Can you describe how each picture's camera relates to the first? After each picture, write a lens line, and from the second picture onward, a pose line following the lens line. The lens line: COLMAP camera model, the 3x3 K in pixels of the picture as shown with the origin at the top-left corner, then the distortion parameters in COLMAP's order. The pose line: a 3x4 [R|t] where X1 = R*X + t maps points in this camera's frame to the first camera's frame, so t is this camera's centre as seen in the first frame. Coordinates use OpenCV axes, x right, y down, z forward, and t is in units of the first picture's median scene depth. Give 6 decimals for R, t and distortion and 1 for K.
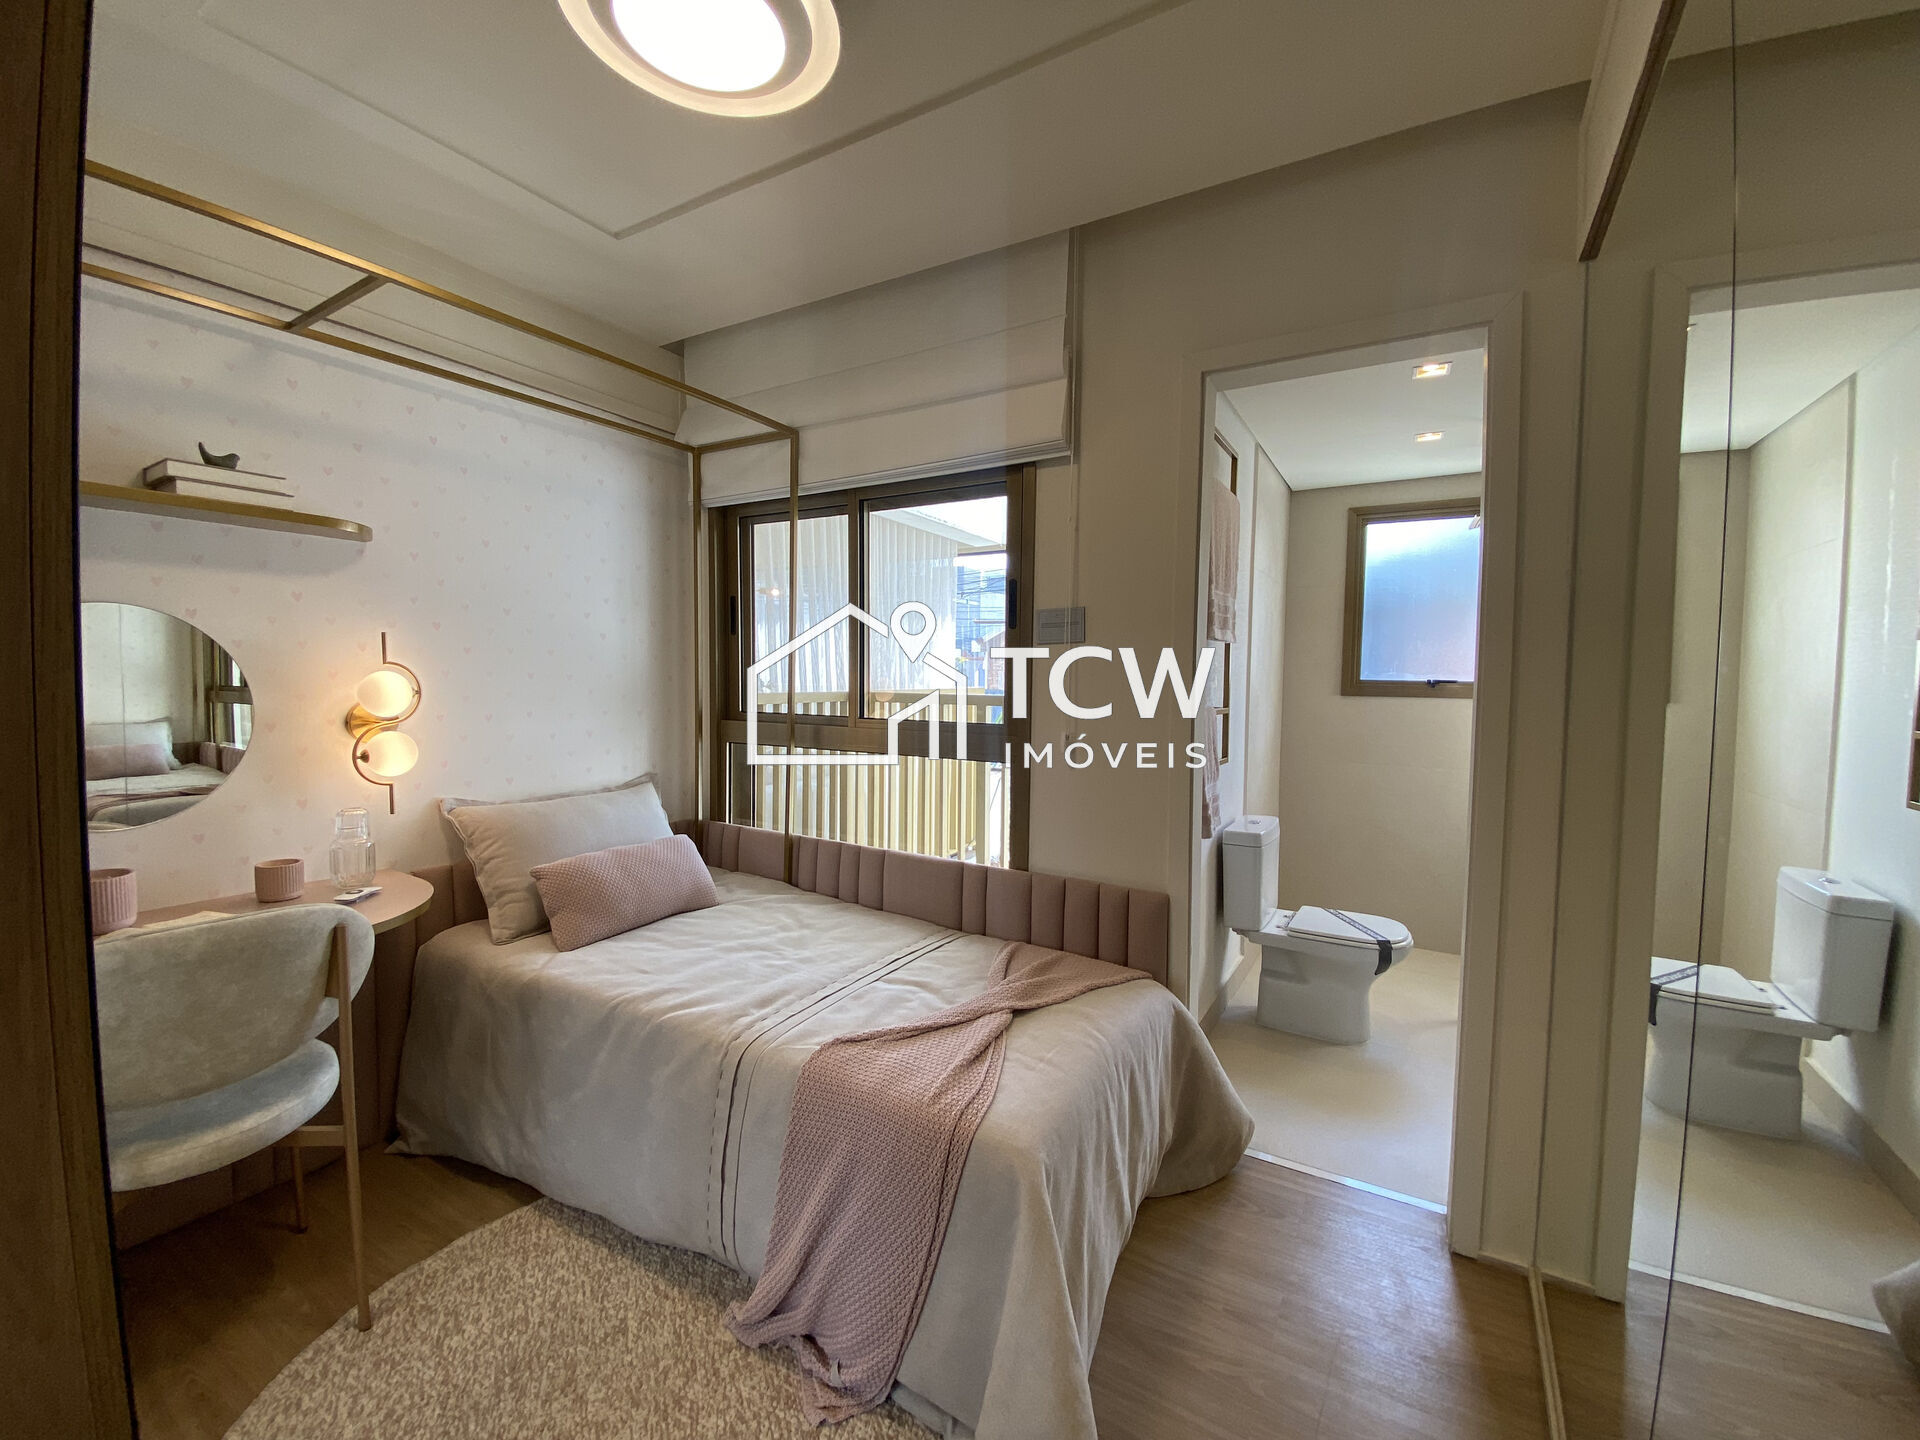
lens RADIAL K [[771.7, 0, 963.3], [0, 771.7, 715.1], [0, 0, 1]] dist [-0.010413, -0.005959]
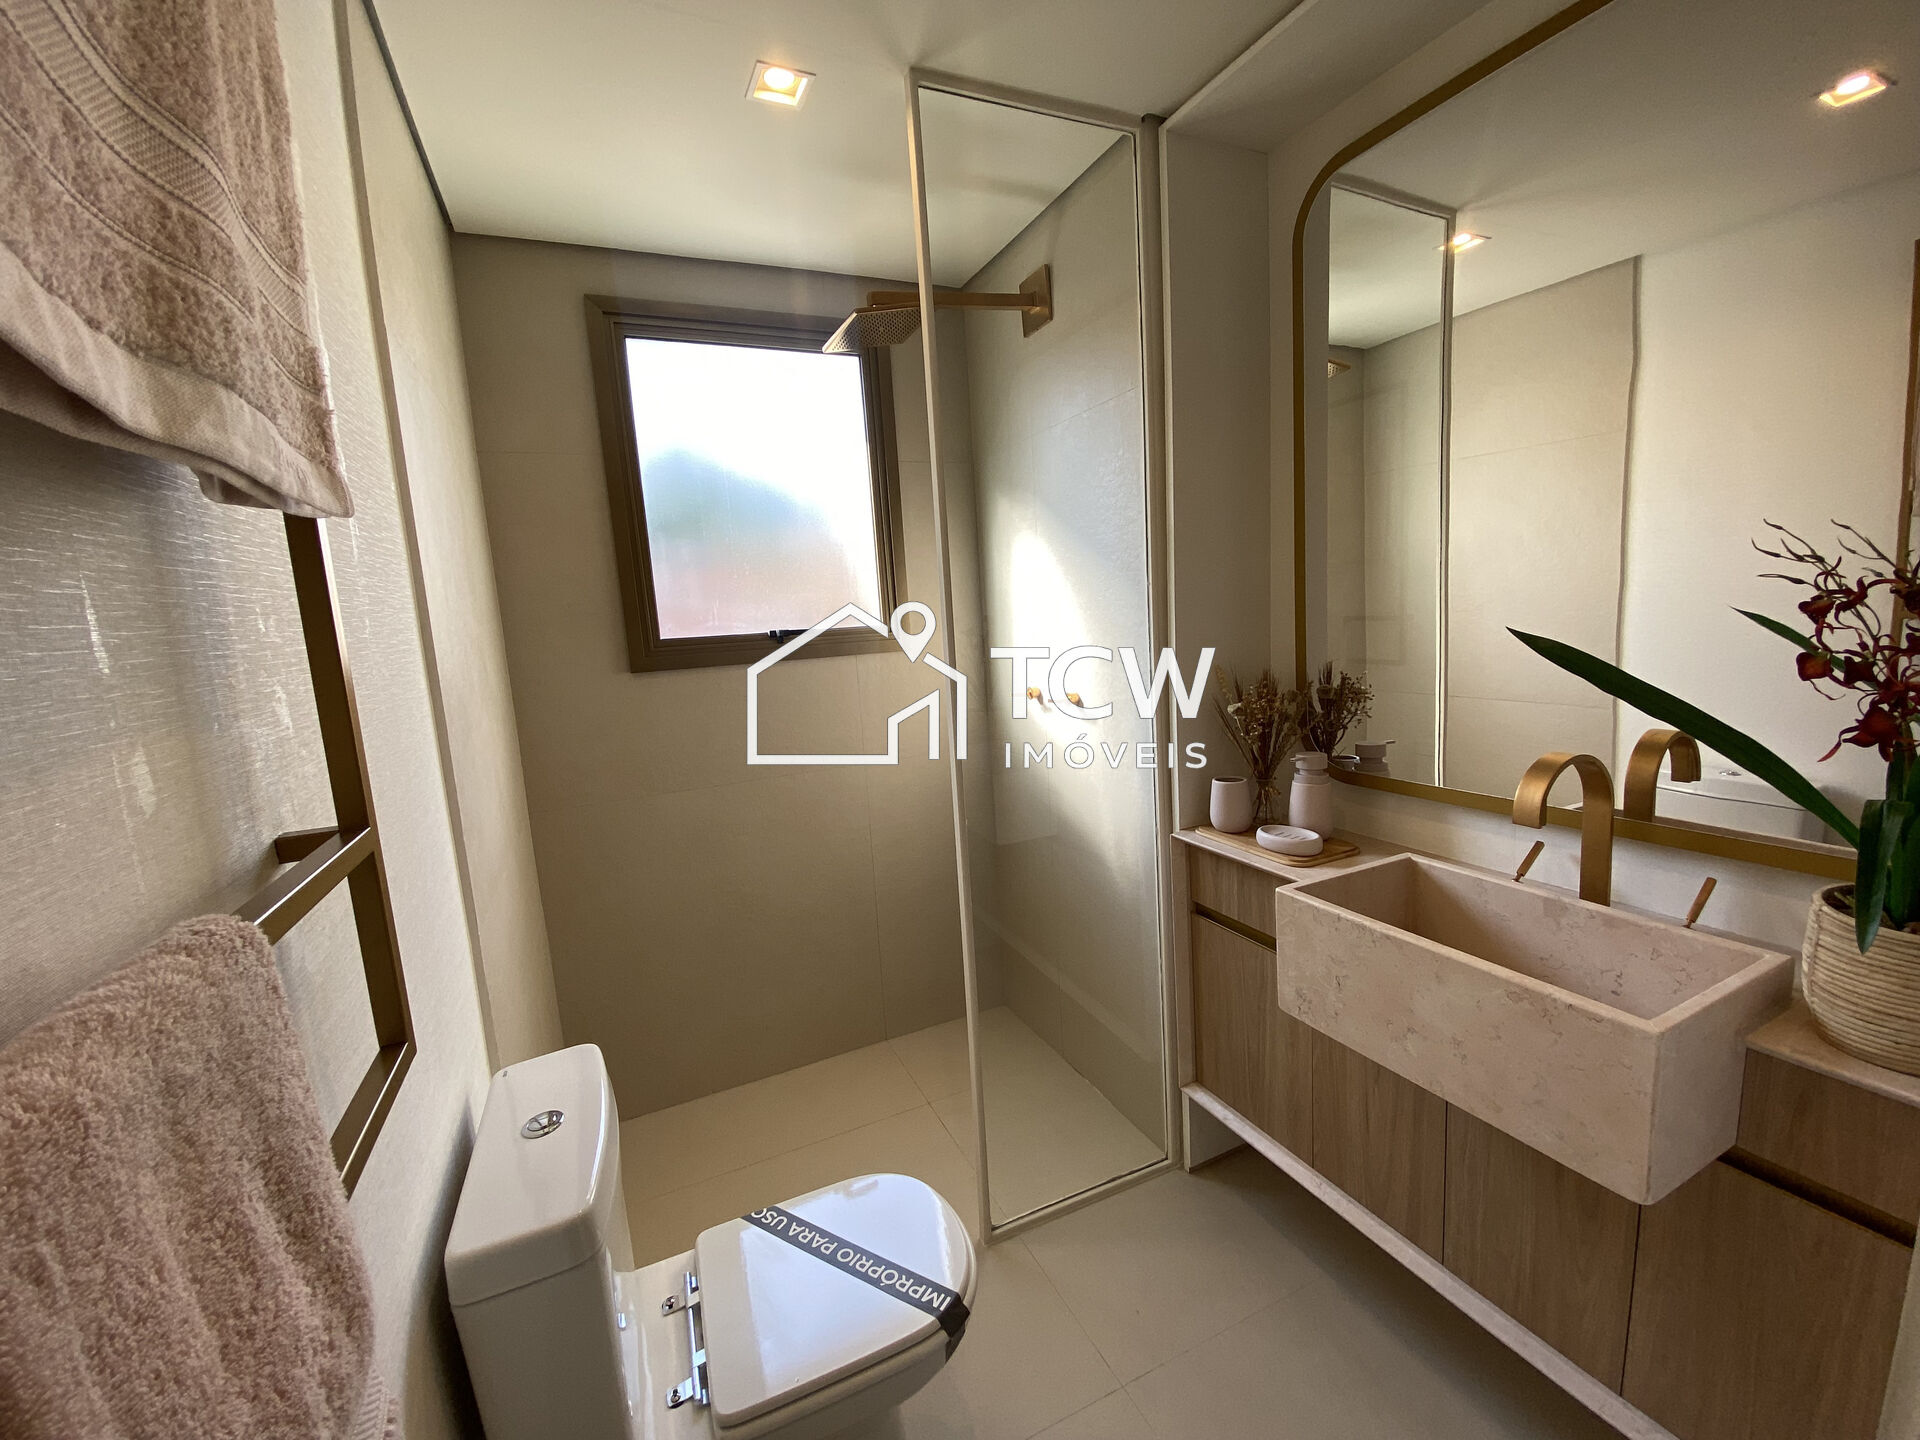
lens RADIAL K [[771.7, 0, 959.0], [0, 771.7, 724.4], [0, 0, 1]] dist [-0.010413, -0.005959]
pose [[0.568582, -0.165547, 0.805797, 0.196193], [0.113539, 0.985959, 0.122446, -0.030652], [-0.814754, 0.021868, 0.579395, 0.527233]]
